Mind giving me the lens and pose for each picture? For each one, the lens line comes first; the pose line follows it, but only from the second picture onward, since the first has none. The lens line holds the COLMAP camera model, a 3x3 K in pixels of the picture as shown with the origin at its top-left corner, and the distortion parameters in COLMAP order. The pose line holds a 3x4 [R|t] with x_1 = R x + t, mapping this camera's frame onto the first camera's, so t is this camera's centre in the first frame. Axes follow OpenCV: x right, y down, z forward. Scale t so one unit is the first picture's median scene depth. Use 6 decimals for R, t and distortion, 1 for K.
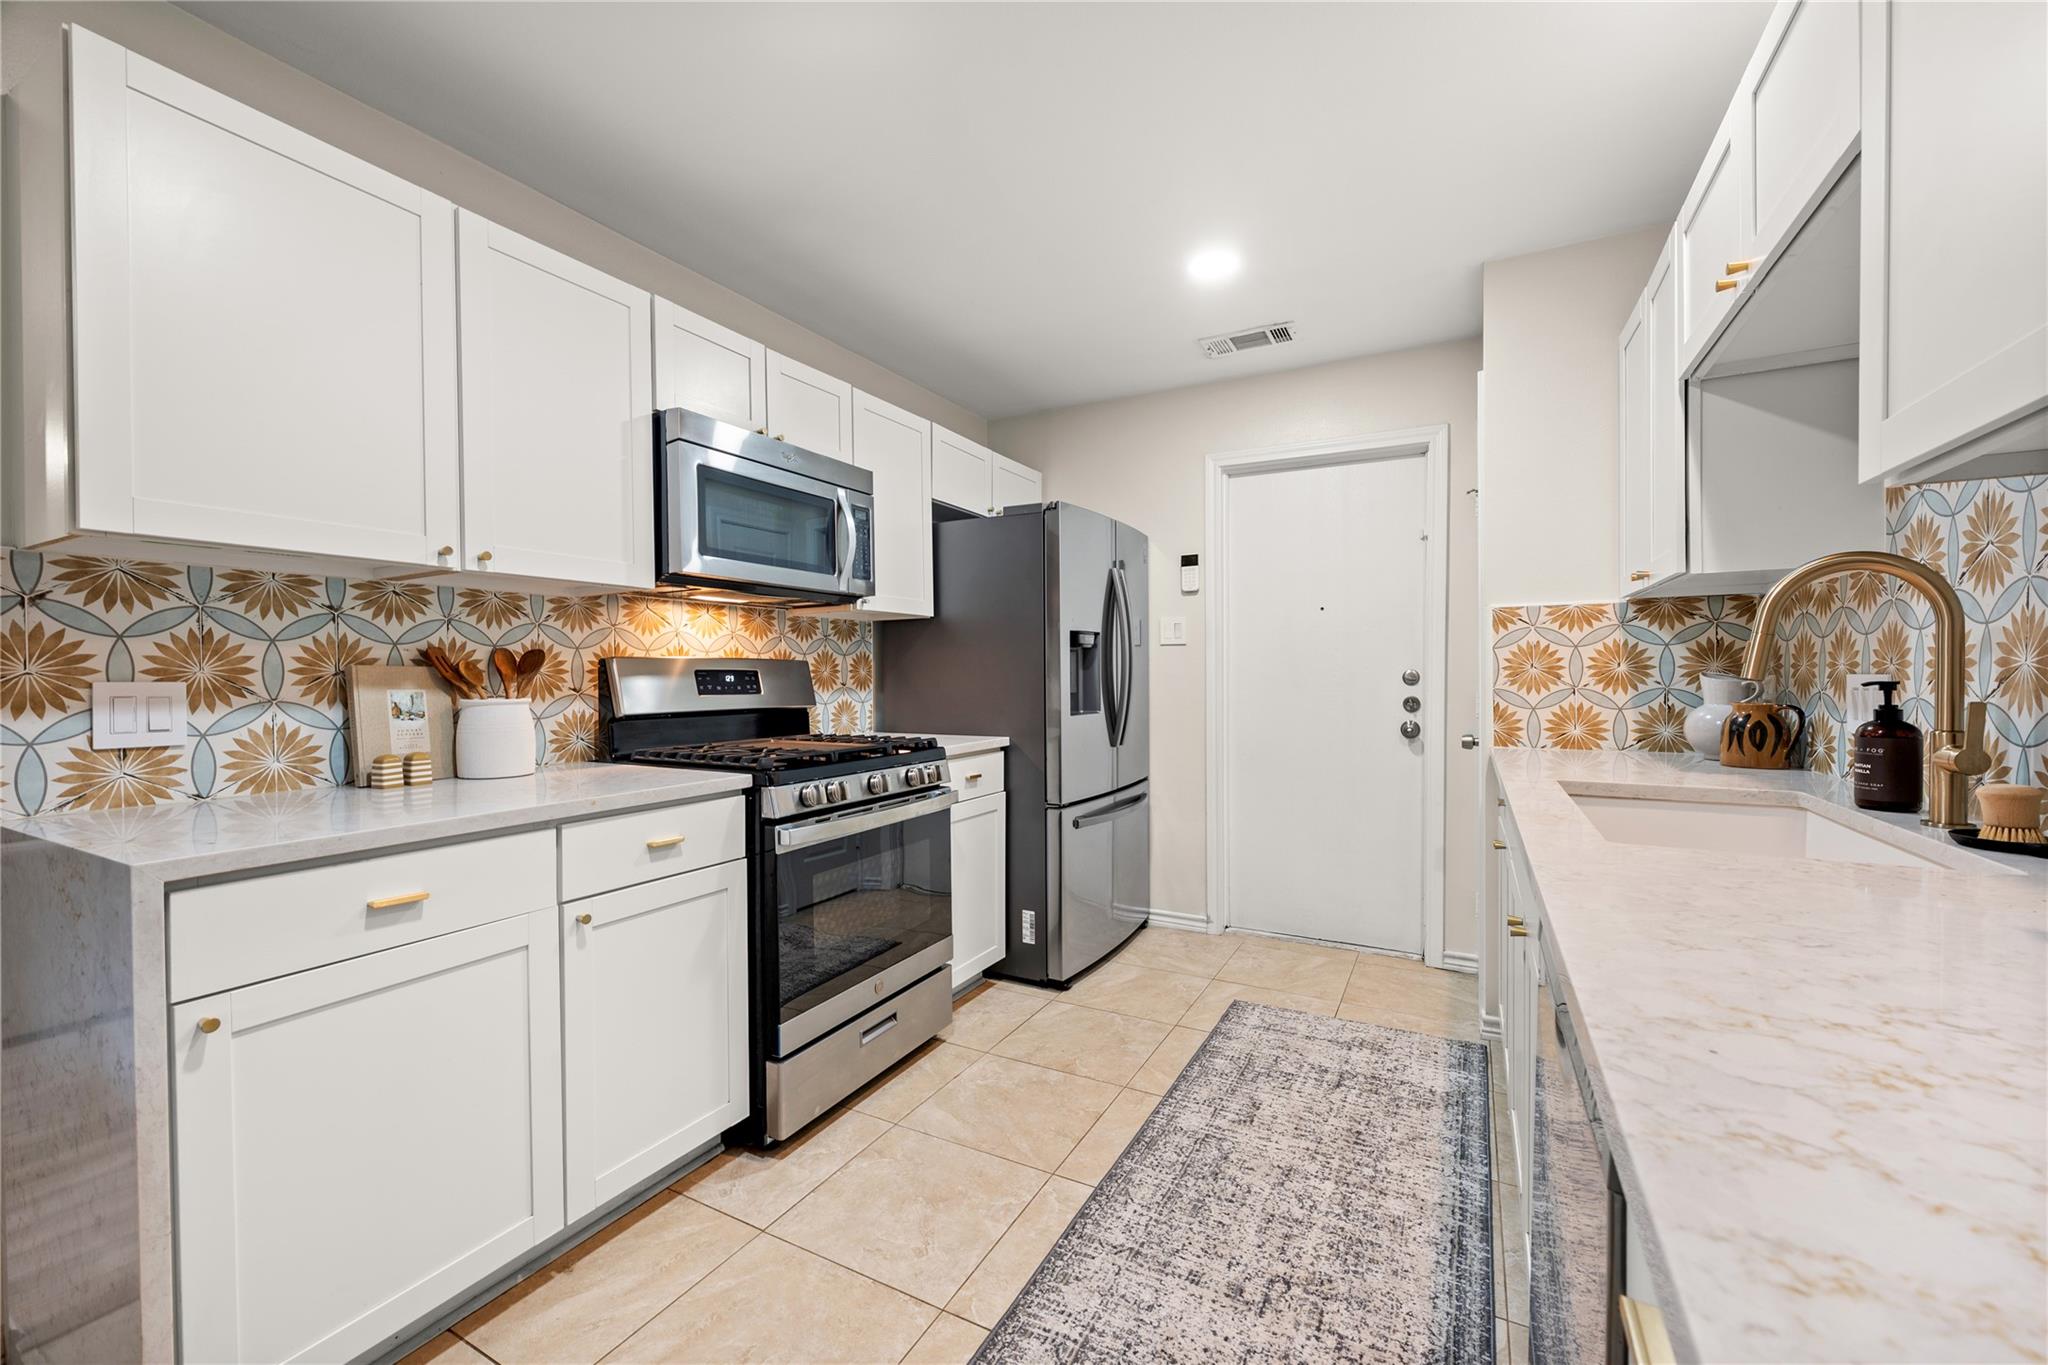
lens RADIAL K [[815.5, 0, 1022.5], [0, 815.5, 685.1], [0, 0, 1]] dist [-0.000896, 0.000175]
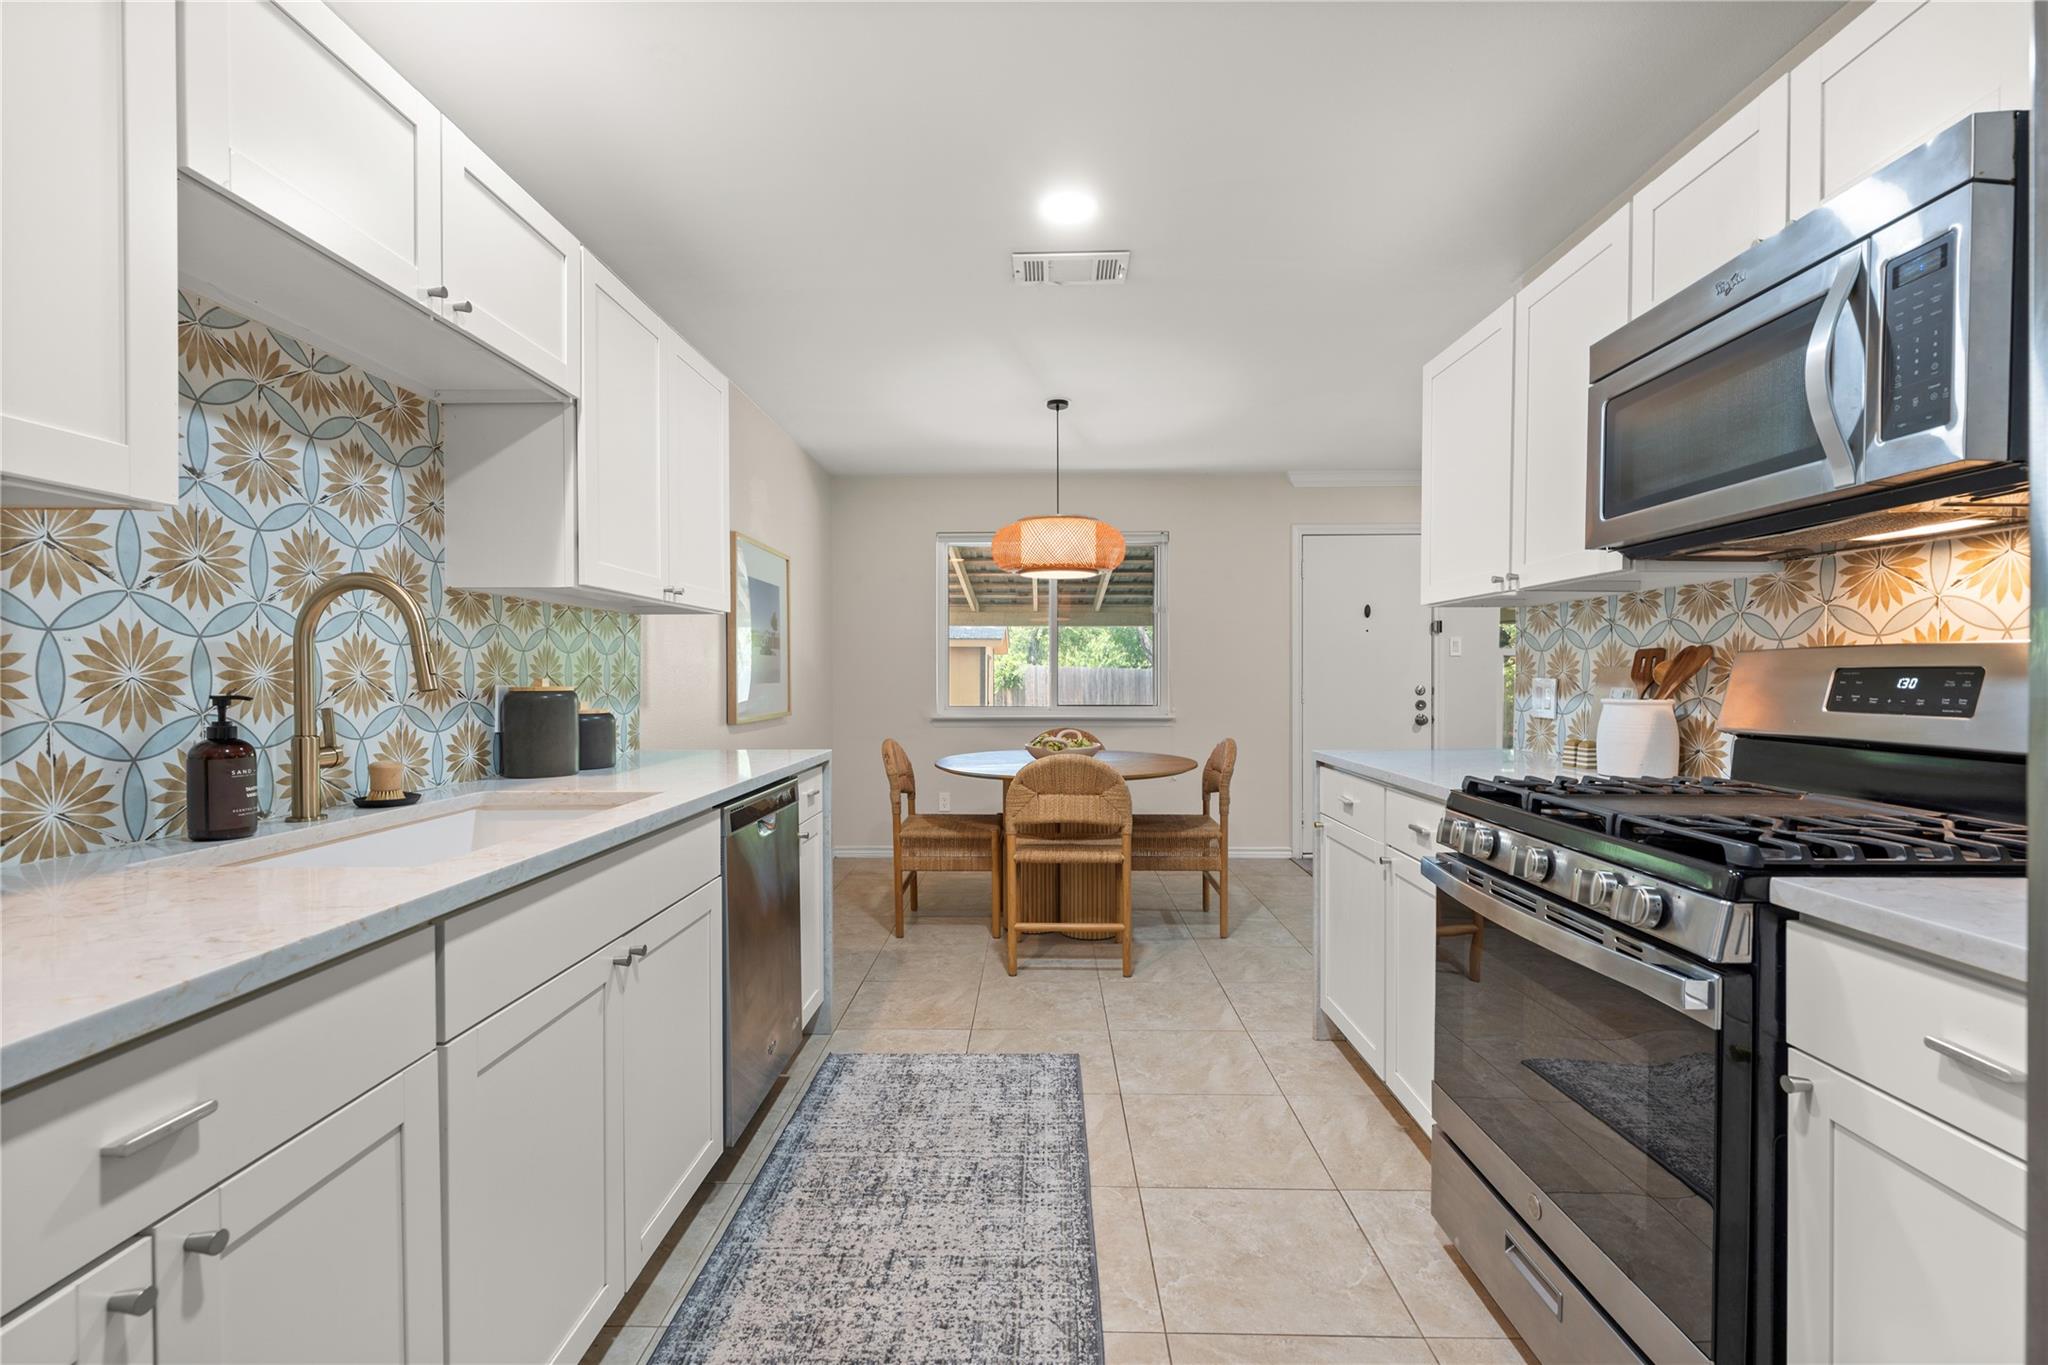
lens RADIAL K [[897.6, 0, 1024.0], [0, 897.6, 682.5], [0, 0, 1]] dist [-0.000873, -0.000092]
pose [[-0.887473, 0.011483, -0.460716, 0.438831], [0.000920, 0.999732, 0.023145, -0.024660], [0.460858, 0.020116, -0.887246, 1.371363]]
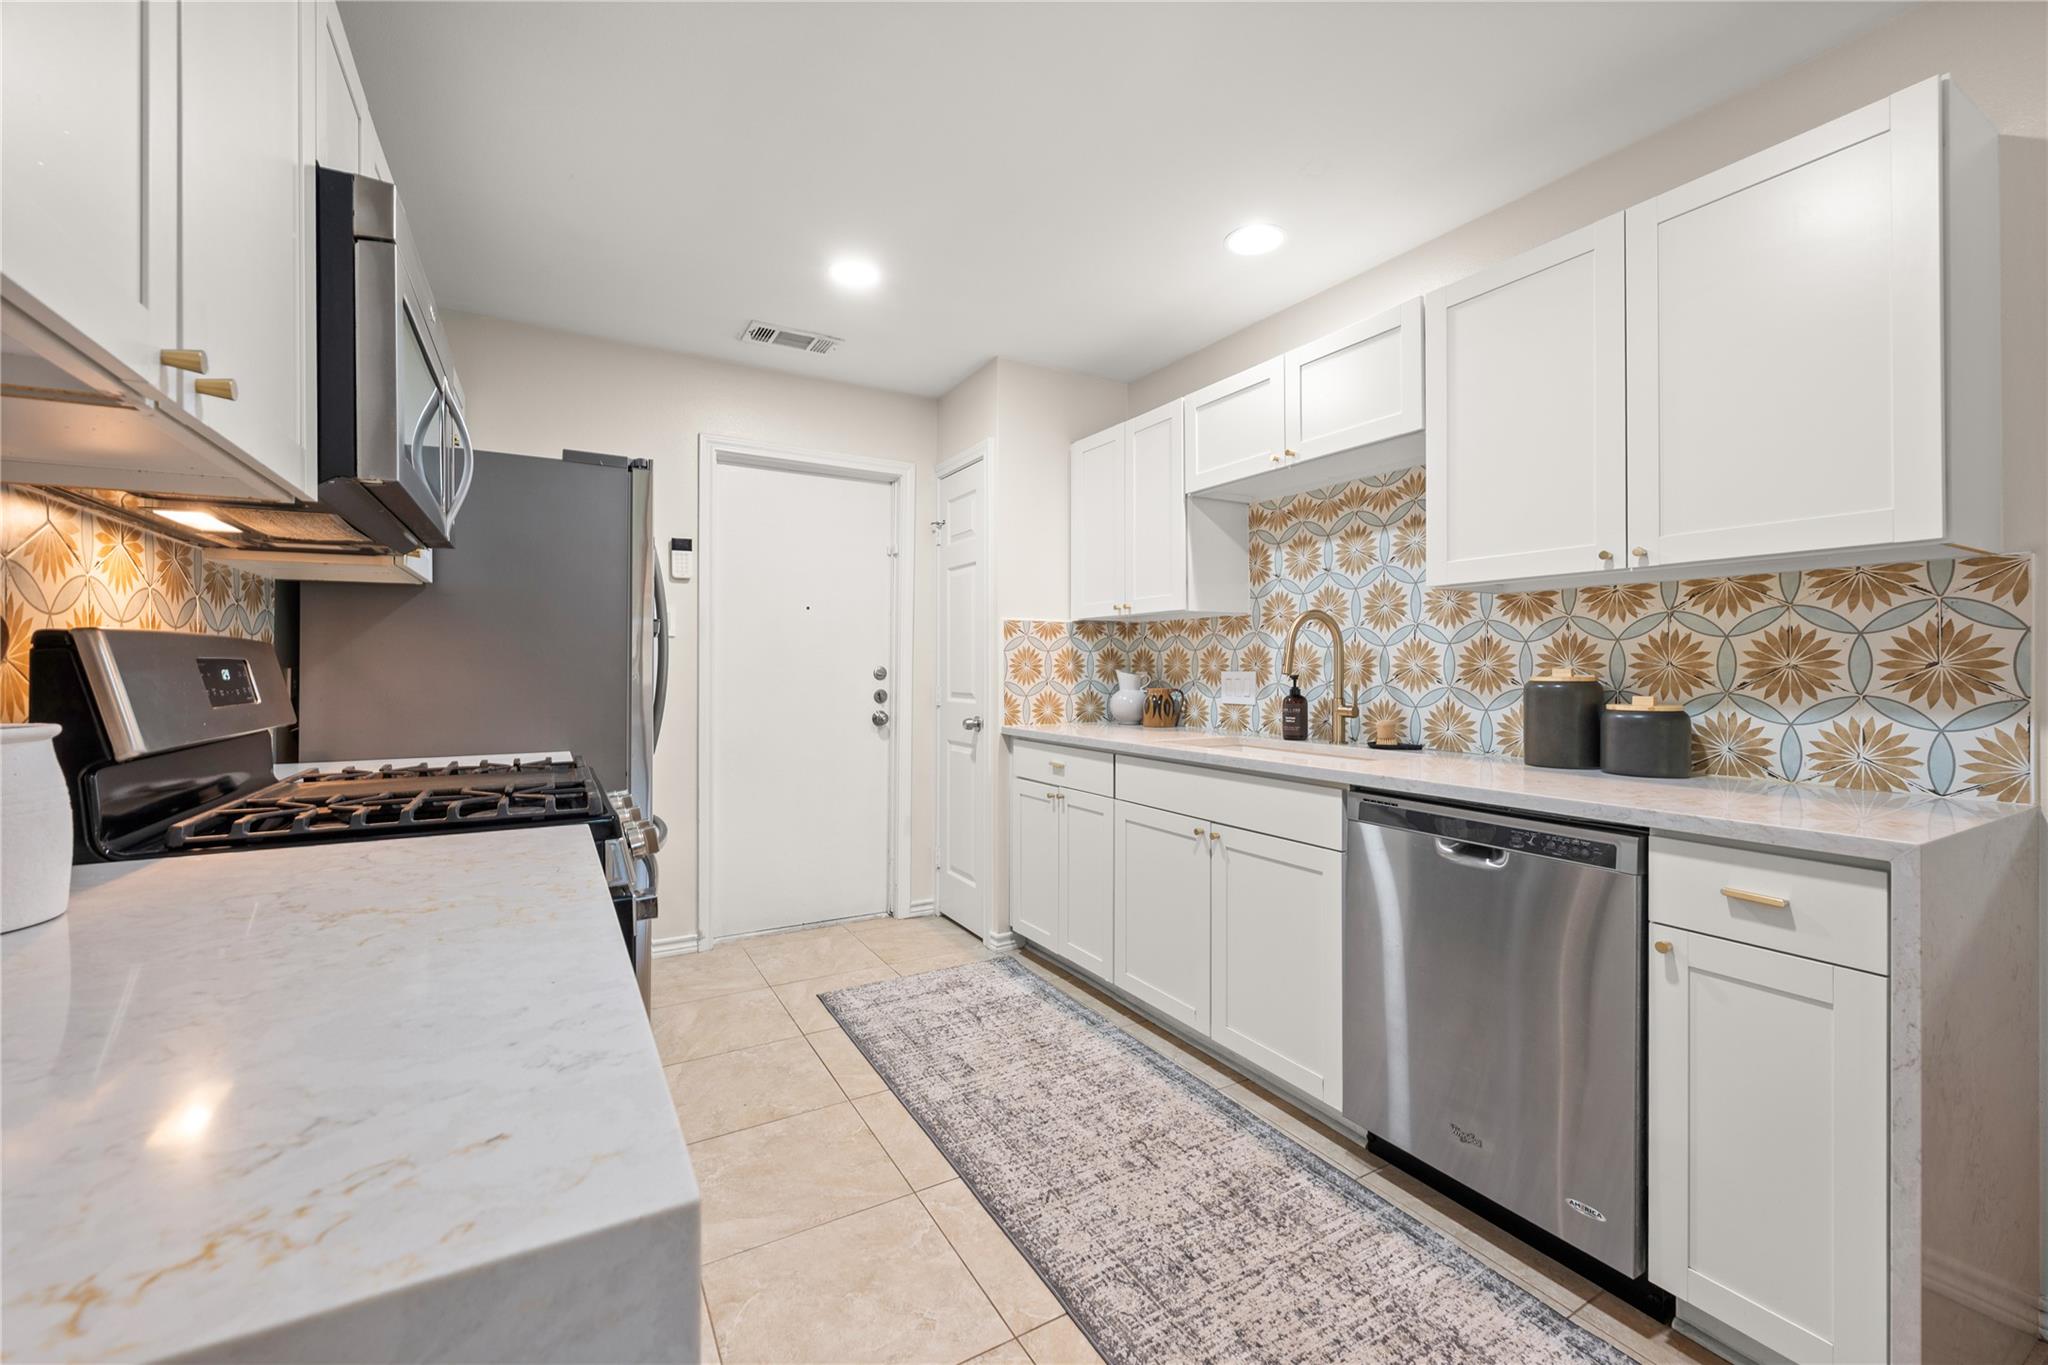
lens RADIAL K [[825.2, 0, 1026.2], [0, 825.2, 659.7], [0, 0, 1]] dist [0.000398, 0.000054]
pose [[0.521174, 0.013971, 0.853336, -0.596842], [0.007934, 0.999743, -0.021214, -0.002541], [-0.853413, 0.017827, 0.520930, 0.305767]]
